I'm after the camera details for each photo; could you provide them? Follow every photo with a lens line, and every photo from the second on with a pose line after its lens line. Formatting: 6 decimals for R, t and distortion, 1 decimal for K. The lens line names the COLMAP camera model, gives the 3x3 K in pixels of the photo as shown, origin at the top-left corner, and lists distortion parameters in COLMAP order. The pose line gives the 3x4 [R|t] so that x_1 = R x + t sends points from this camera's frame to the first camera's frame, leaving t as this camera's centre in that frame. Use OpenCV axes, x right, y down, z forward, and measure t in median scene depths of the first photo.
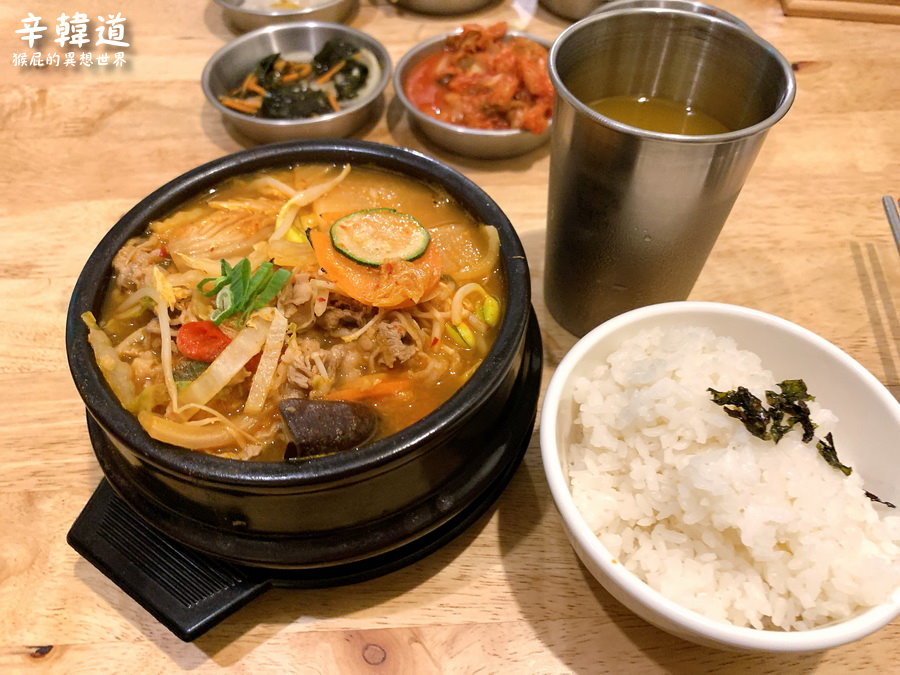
lens RADIAL K [[671.4, 0, 450.0], [0, 671.4, 337.5], [0, 0, 1]] dist [0.063986, -0.089965]
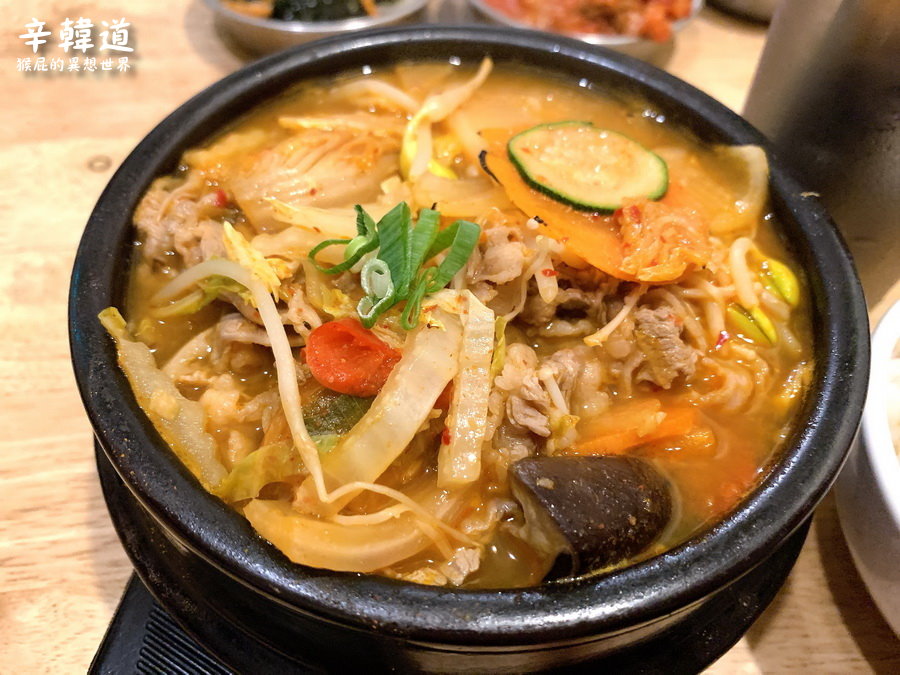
lens RADIAL K [[671.4, 0, 450.0], [0, 671.4, 337.5], [0, 0, 1]] dist [0.063986, -0.089965]
pose [[0.994921, -0.038171, 0.093140, -0.304860], [0.033863, 0.998302, 0.047395, -0.029604], [-0.094791, -0.044001, 0.994524, 0.421458]]
